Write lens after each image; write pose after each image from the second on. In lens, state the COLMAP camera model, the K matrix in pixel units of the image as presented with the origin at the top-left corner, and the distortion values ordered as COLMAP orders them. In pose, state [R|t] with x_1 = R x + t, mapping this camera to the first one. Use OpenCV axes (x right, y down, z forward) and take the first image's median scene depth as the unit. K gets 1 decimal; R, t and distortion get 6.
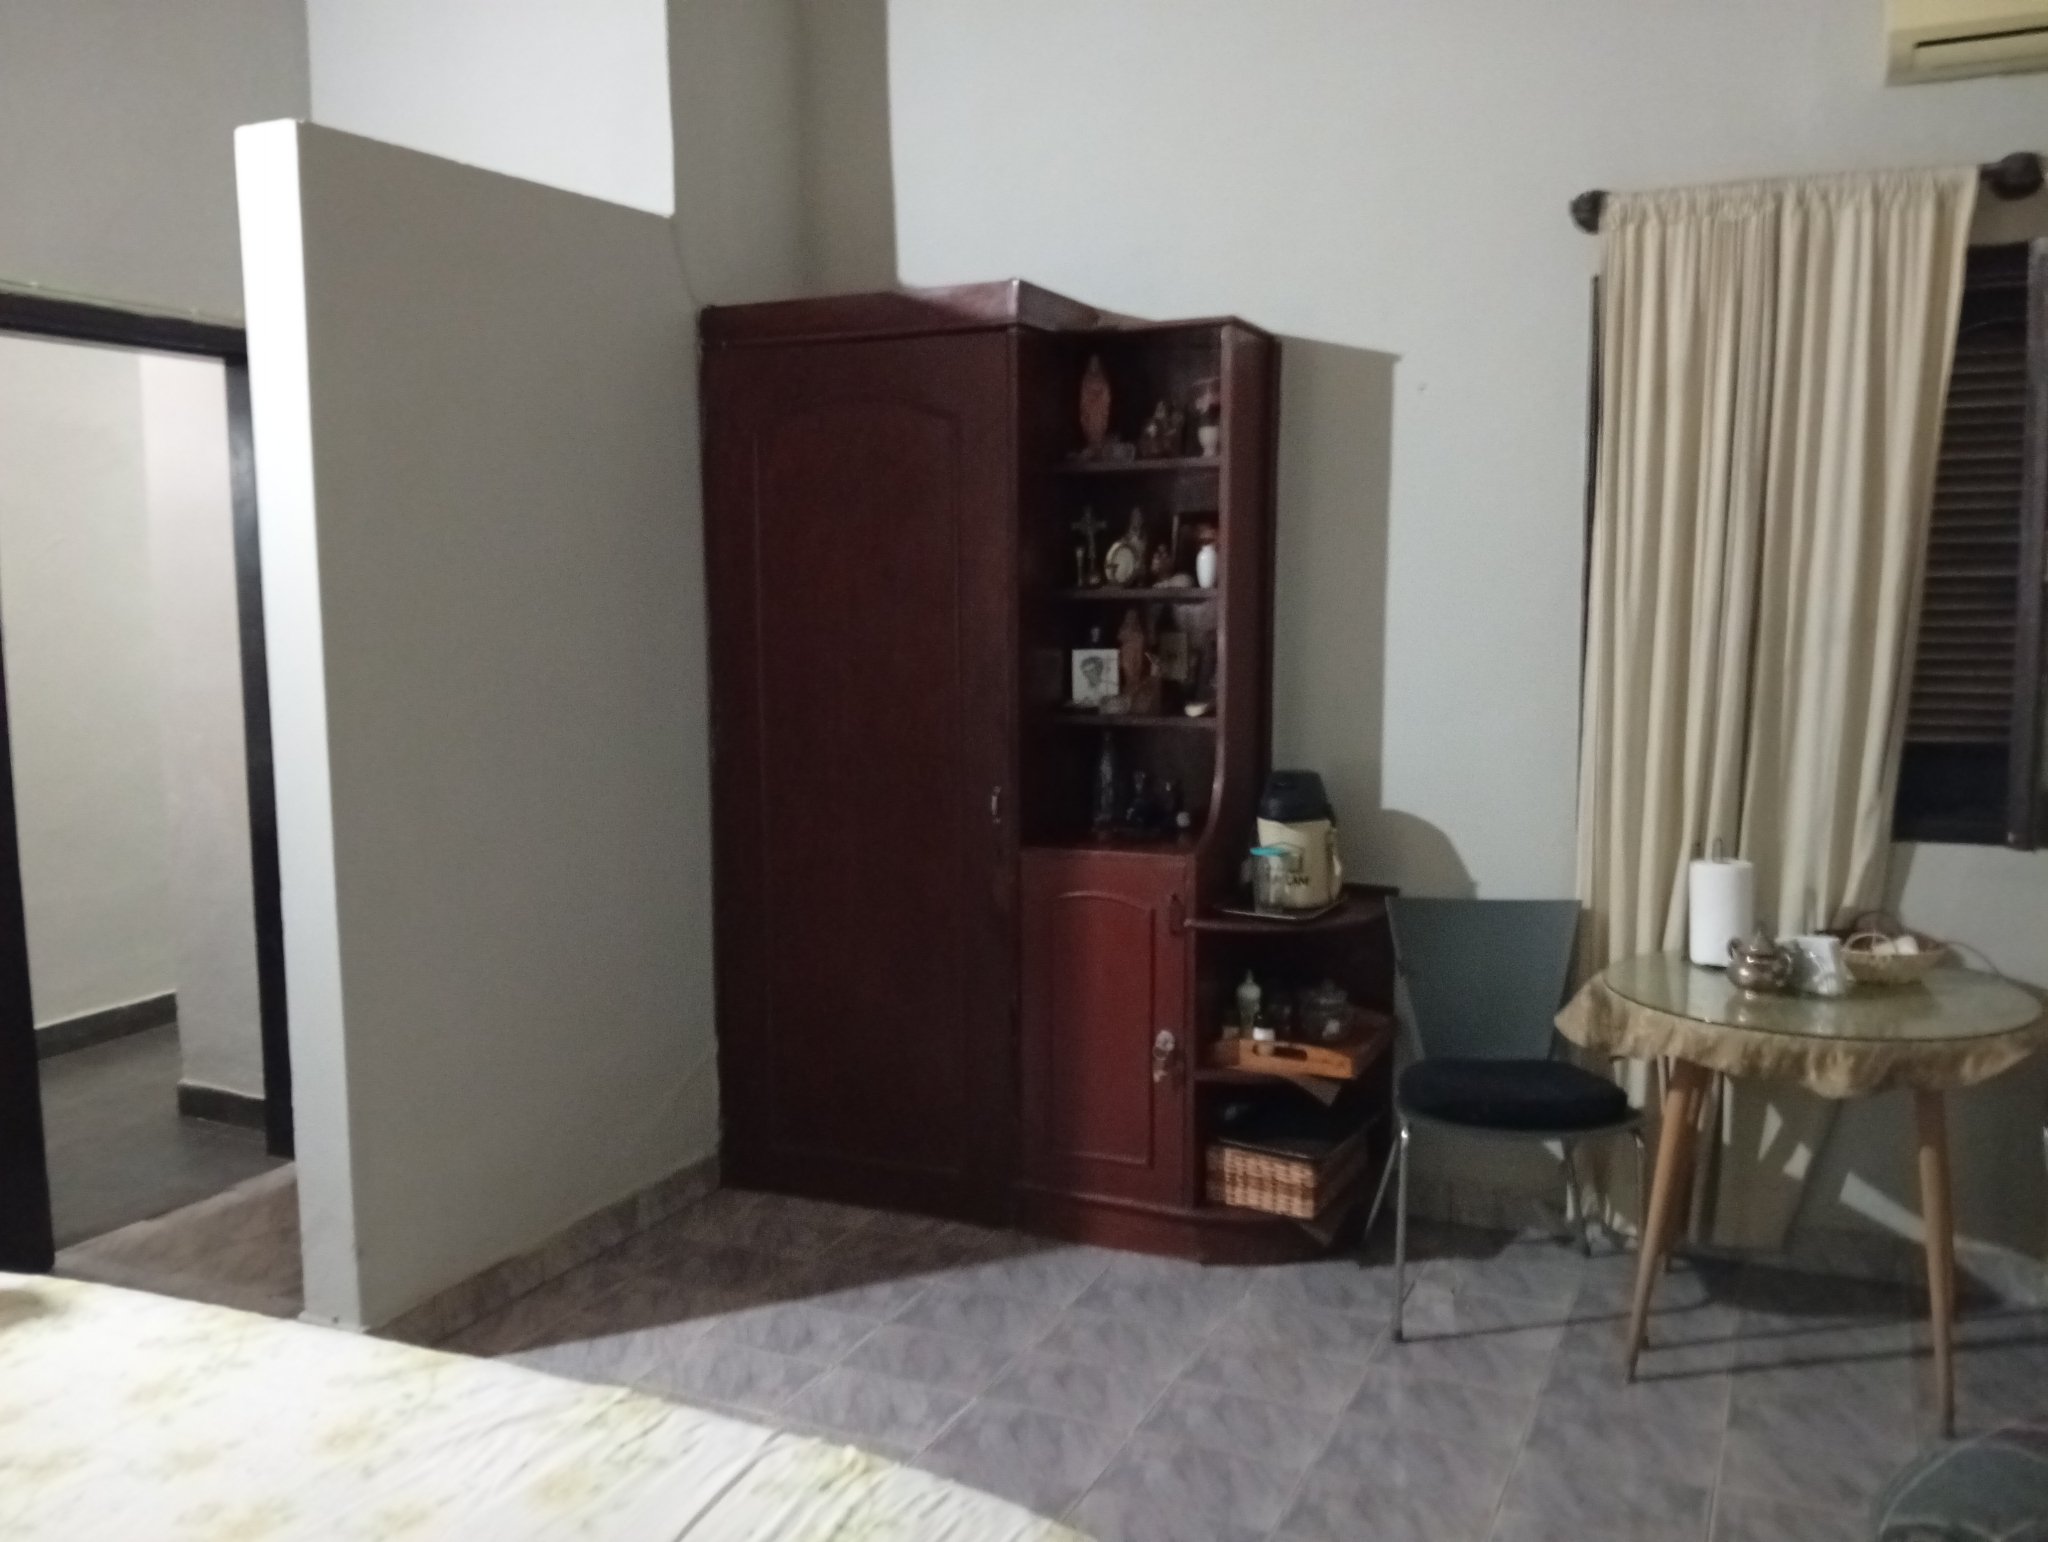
lens RADIAL K [[1677.9, 0, 1031.8], [0, 1677.9, 735.5], [0, 0, 1]] dist [0.060886, -0.111193]
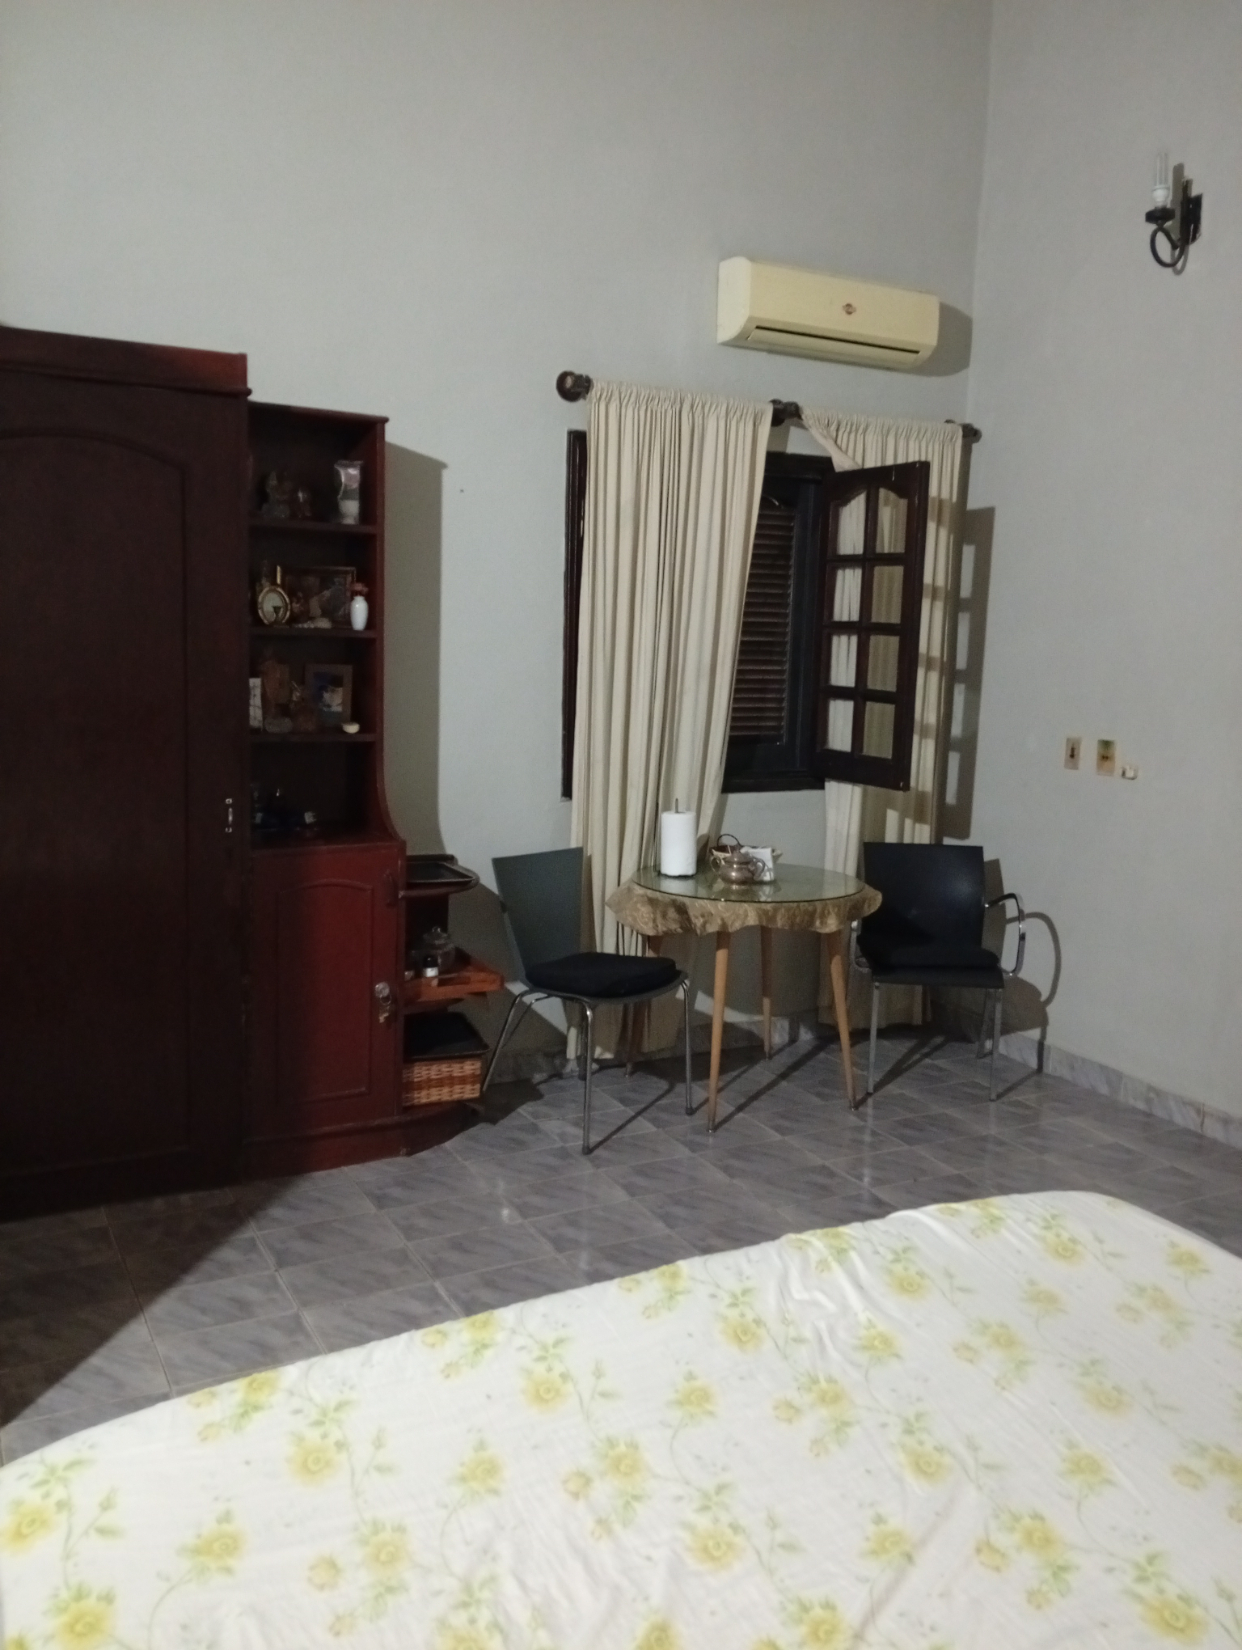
lens RADIAL K [[1351.8, 0, 630.5], [0, 1351.8, 788.1], [0, 0, 1]] dist [0.060886, -0.111193]
pose [[0.601985, -0.062737, 0.796039, -0.634403], [0.034631, 0.998022, 0.052467, -0.017646], [-0.797756, -0.004017, 0.602967, 0.244969]]
